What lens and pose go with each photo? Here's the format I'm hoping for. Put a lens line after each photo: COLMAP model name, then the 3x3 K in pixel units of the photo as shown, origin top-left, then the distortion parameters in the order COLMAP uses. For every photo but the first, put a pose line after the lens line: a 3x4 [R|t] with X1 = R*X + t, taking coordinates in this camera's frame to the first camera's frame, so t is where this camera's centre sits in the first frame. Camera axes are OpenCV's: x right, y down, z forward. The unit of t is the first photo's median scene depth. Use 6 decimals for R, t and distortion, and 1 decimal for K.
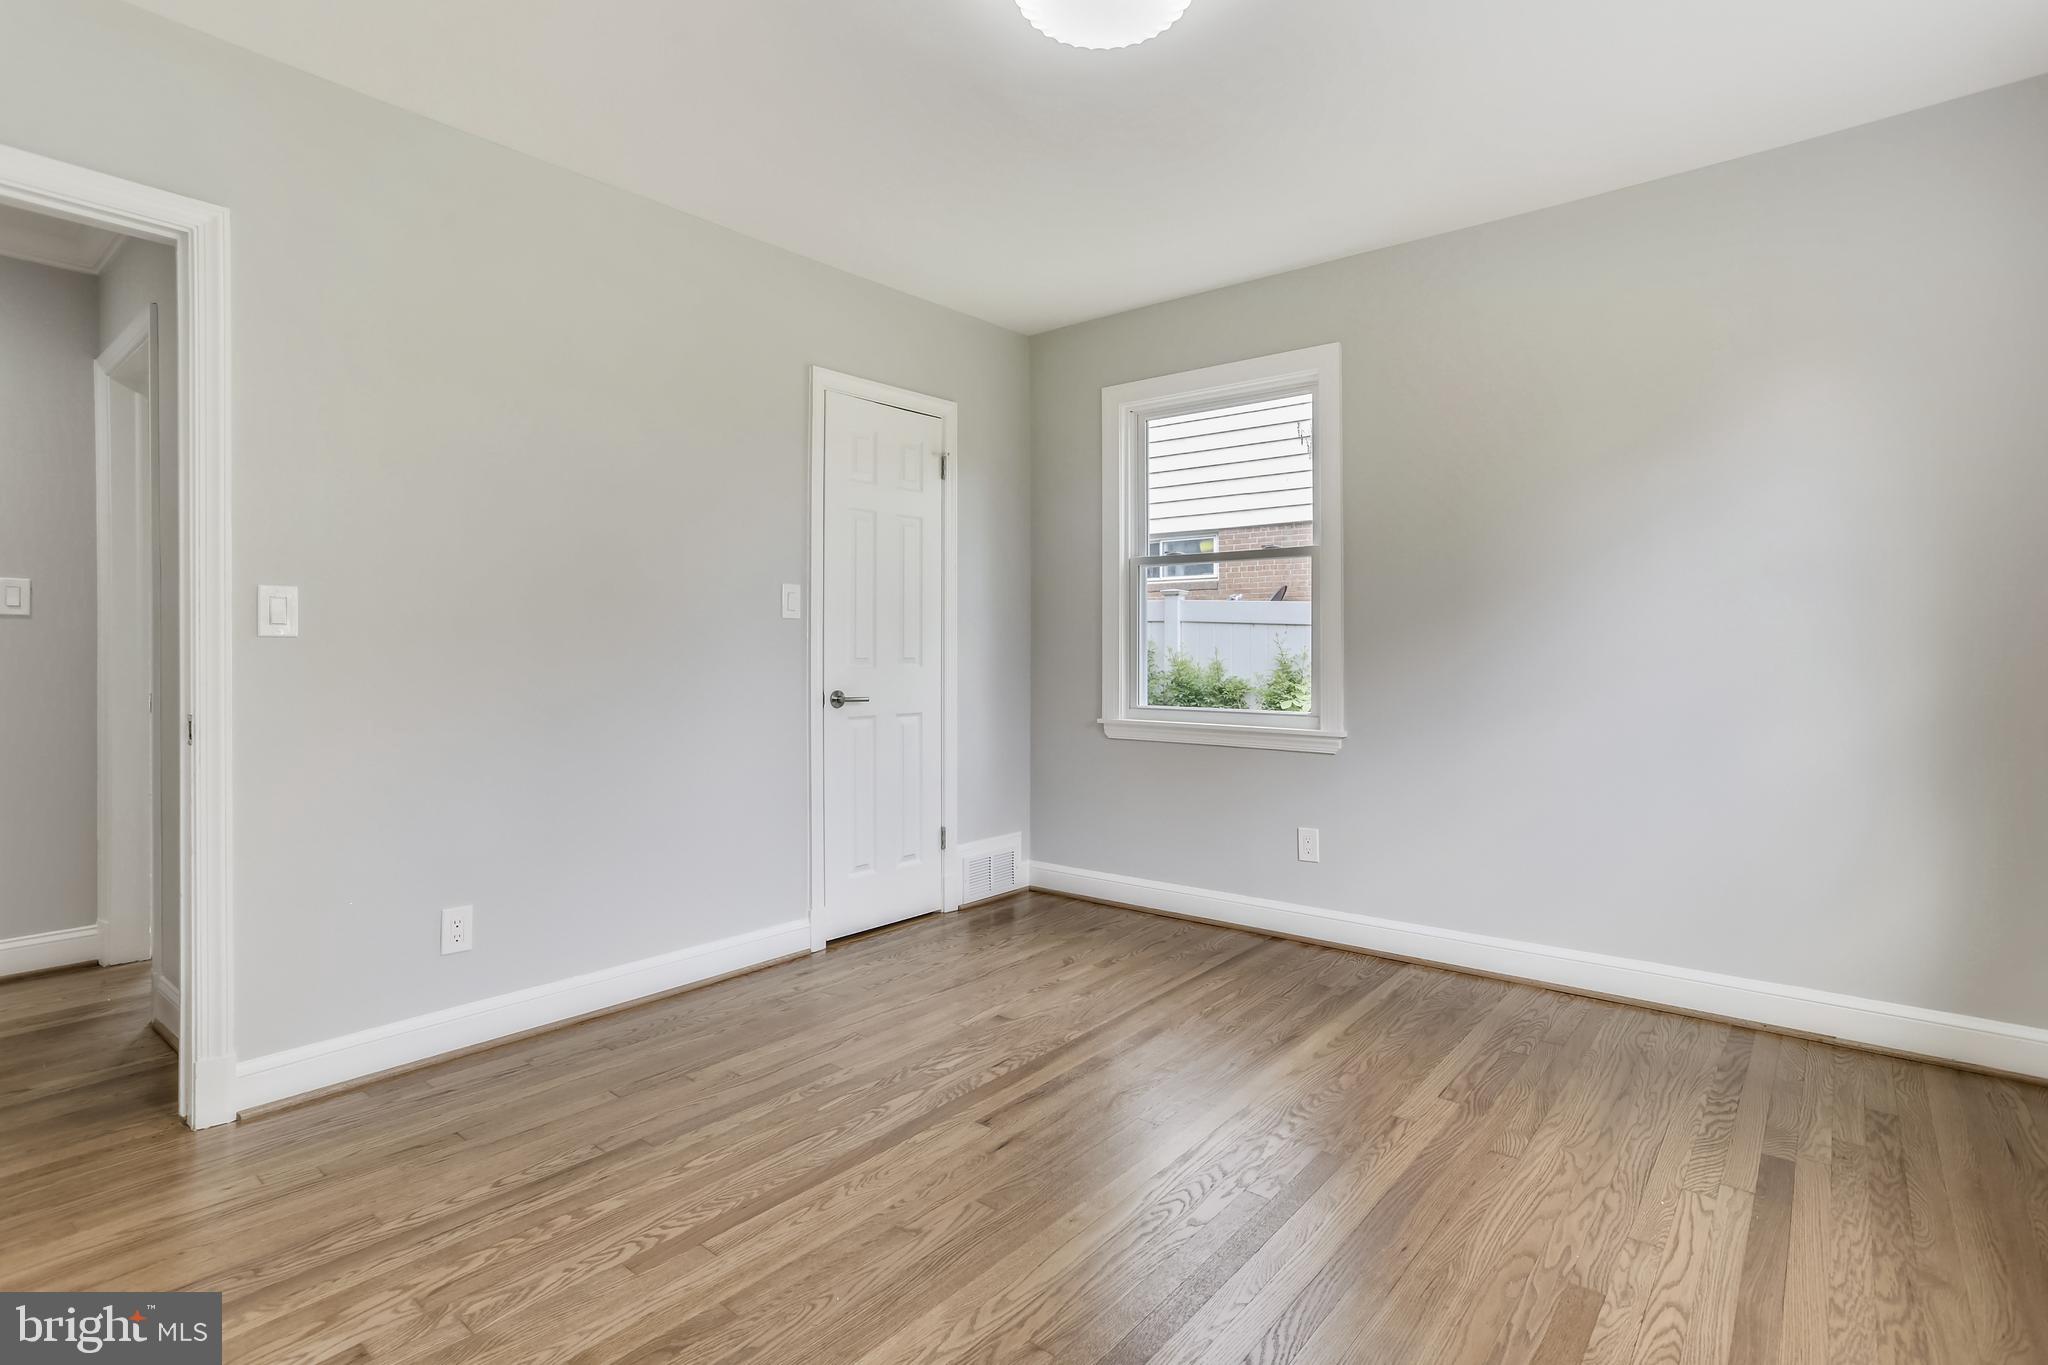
lens RADIAL K [[1010.6, 0, 1040.3], [0, 1010.6, 661.2], [0, 0, 1]] dist [-0.018268, 0.003782]
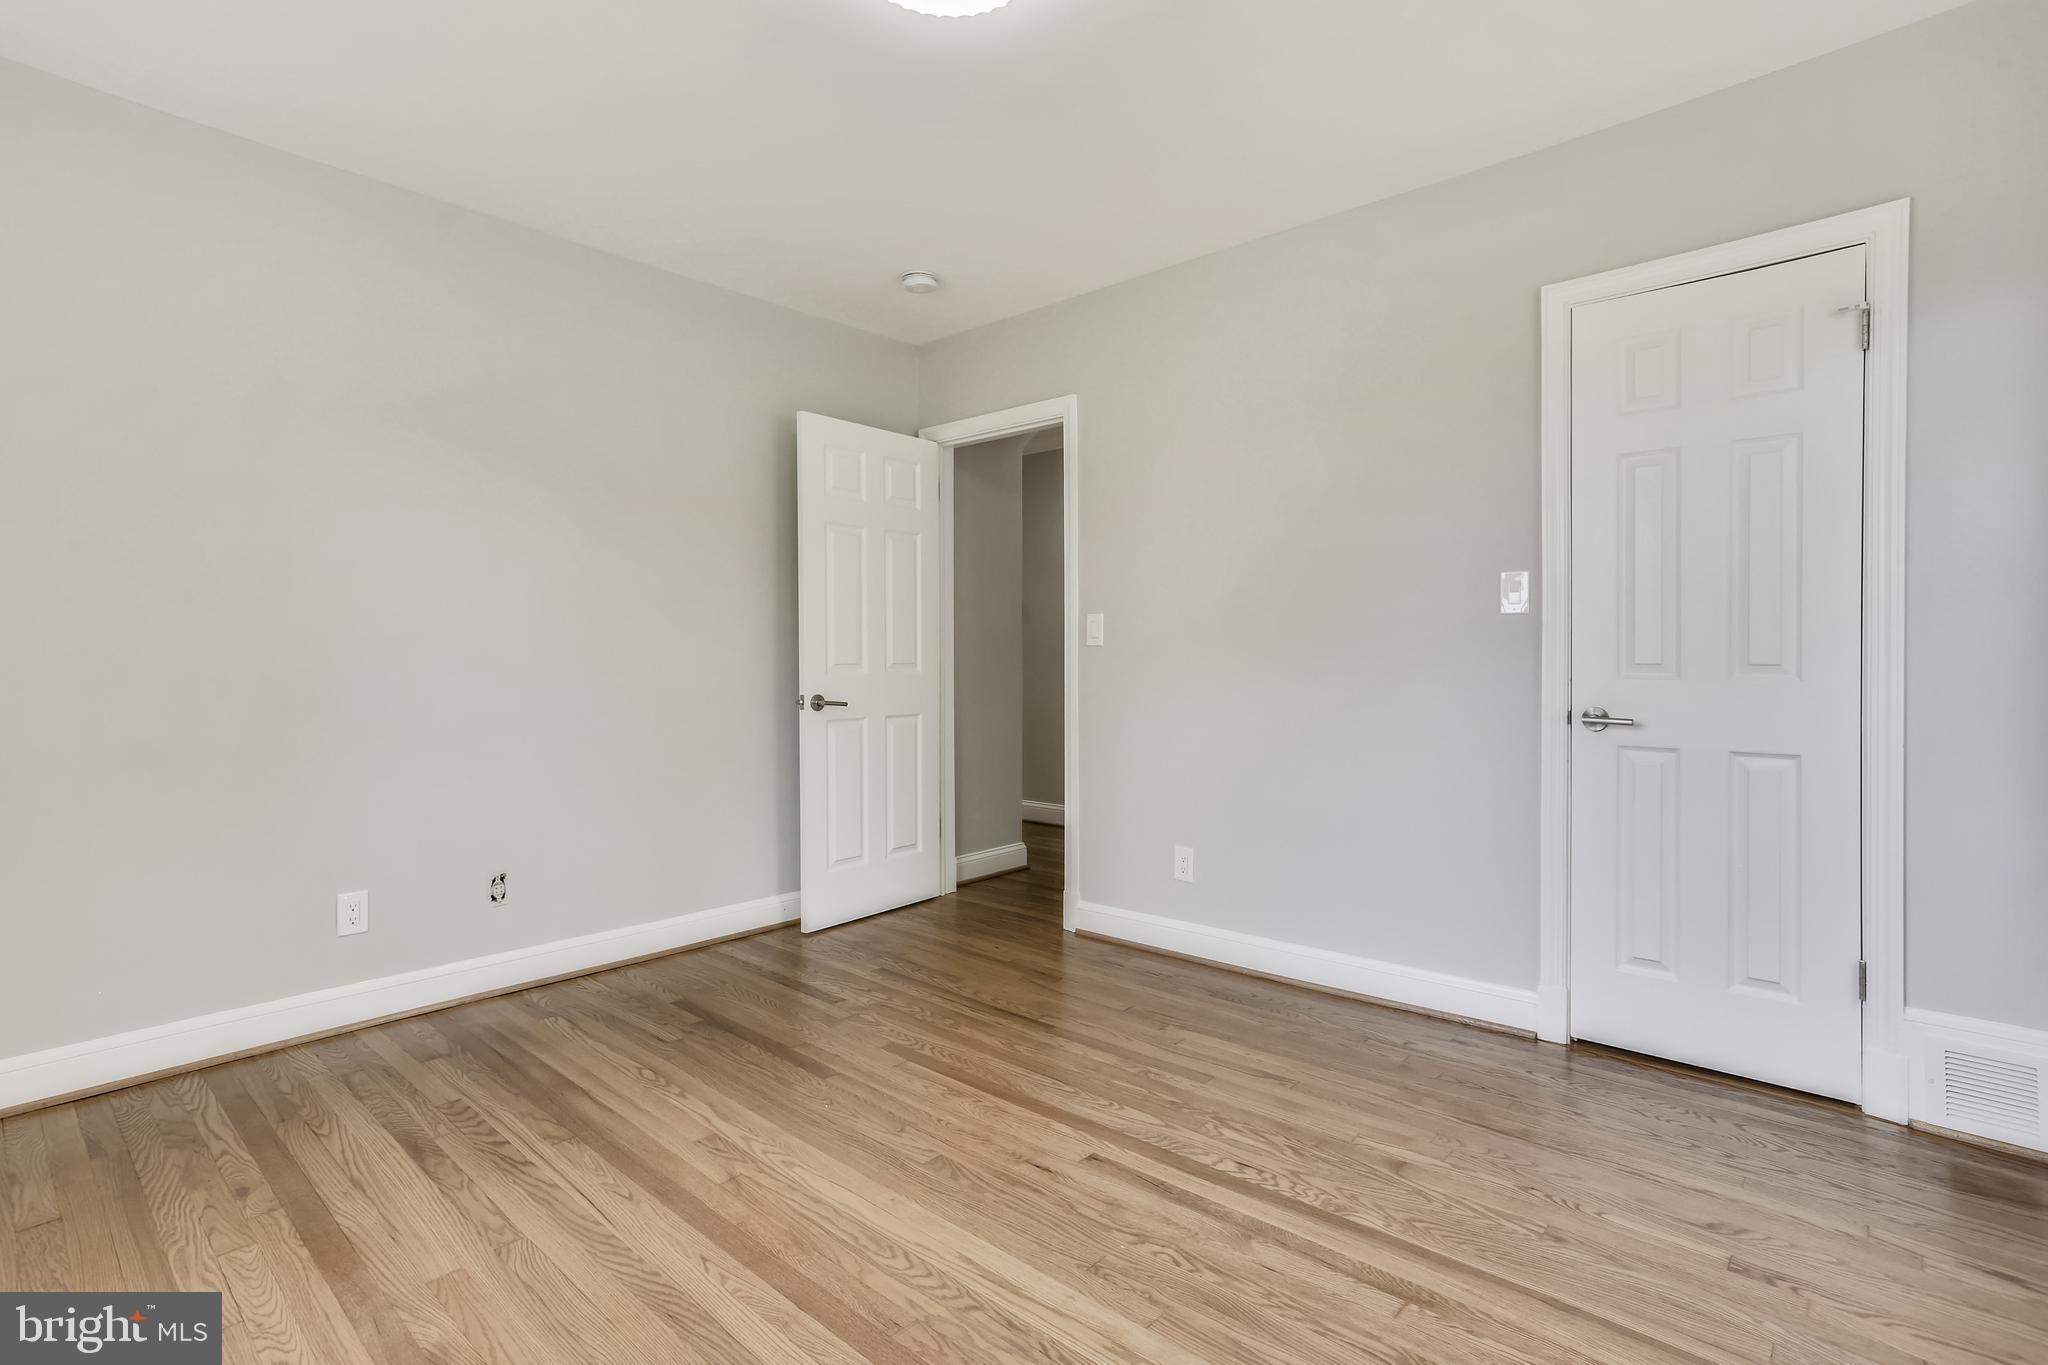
lens RADIAL K [[1010.6, 0, 1020.4], [0, 1010.6, 672.2], [0, 0, 1]] dist [-0.018268, 0.003782]
pose [[-0.066318, 0.015687, -0.997675, 0.657101], [-0.007387, 0.999841, 0.016212, -0.006185], [0.997771, 0.008445, -0.066192, 0.744433]]
